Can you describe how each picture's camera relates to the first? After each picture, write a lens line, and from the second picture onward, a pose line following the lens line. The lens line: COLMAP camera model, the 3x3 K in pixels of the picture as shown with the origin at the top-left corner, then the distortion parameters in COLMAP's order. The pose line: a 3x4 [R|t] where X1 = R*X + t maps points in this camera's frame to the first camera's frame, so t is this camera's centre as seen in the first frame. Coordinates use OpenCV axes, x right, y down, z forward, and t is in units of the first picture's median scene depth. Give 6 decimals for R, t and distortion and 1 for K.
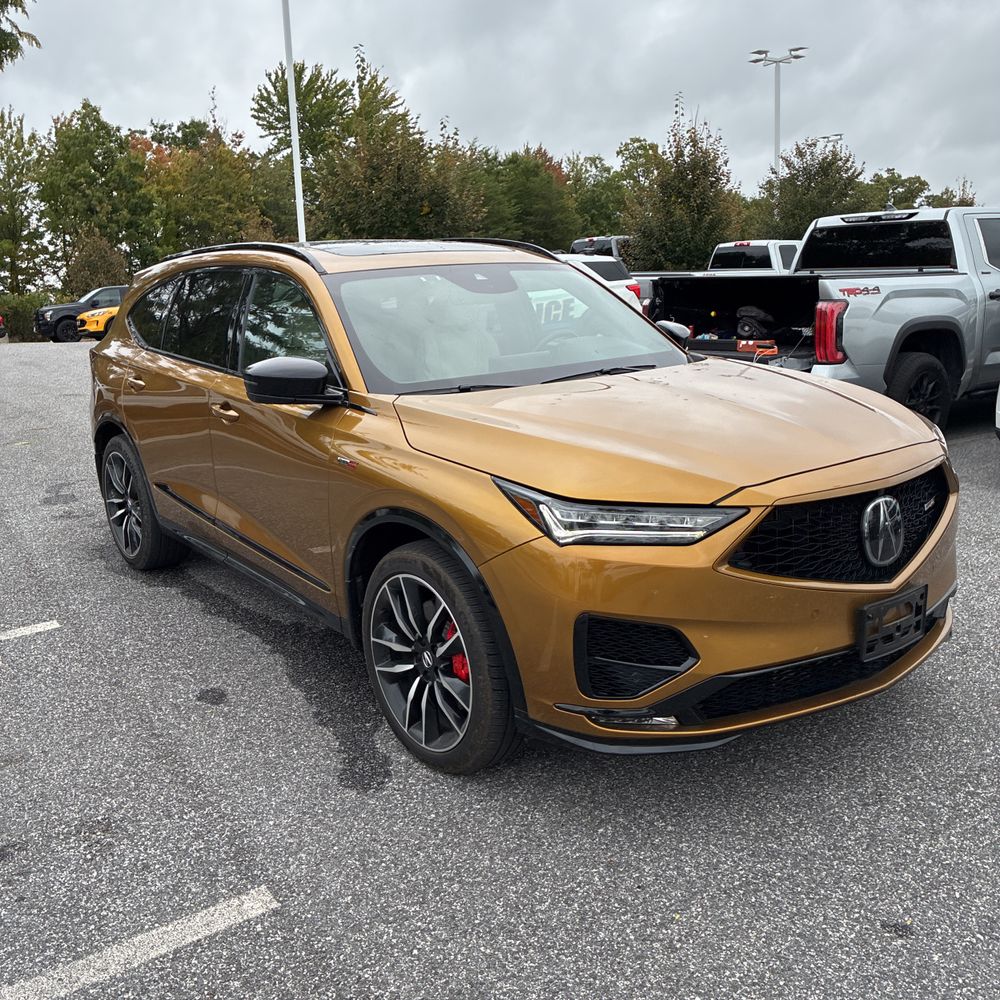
lens RADIAL K [[998.7, 0, 492.8], [0, 998.7, 501.4], [0, 0, 1]] dist [0.014396, 0.000000]
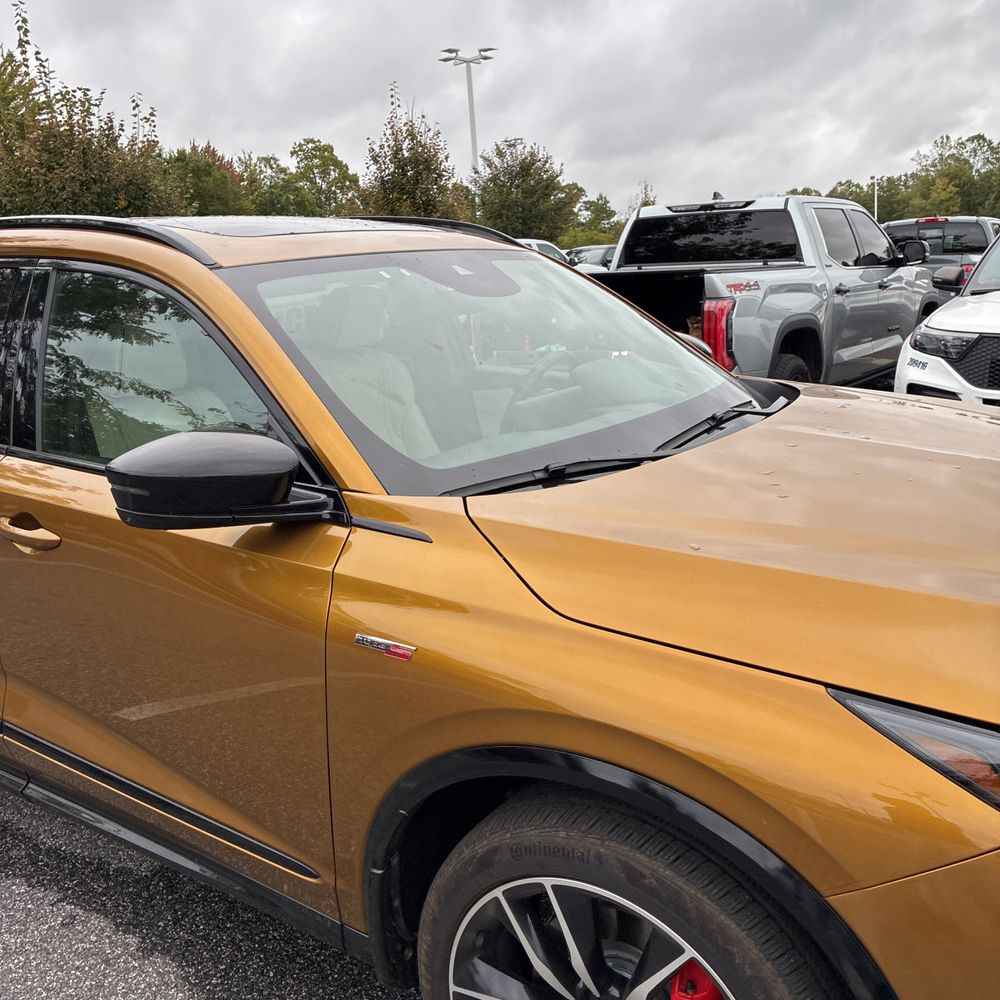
lens RADIAL K [[998.7, 0, 500.5], [0, 998.7, 493.1], [0, 0, 1]] dist [0.014396, 0.000000]
pose [[0.946771, -0.083274, 0.310951, -0.048982], [0.087008, 0.996206, 0.001872, -0.022636], [-0.309927, 0.025283, 0.950424, 0.106920]]
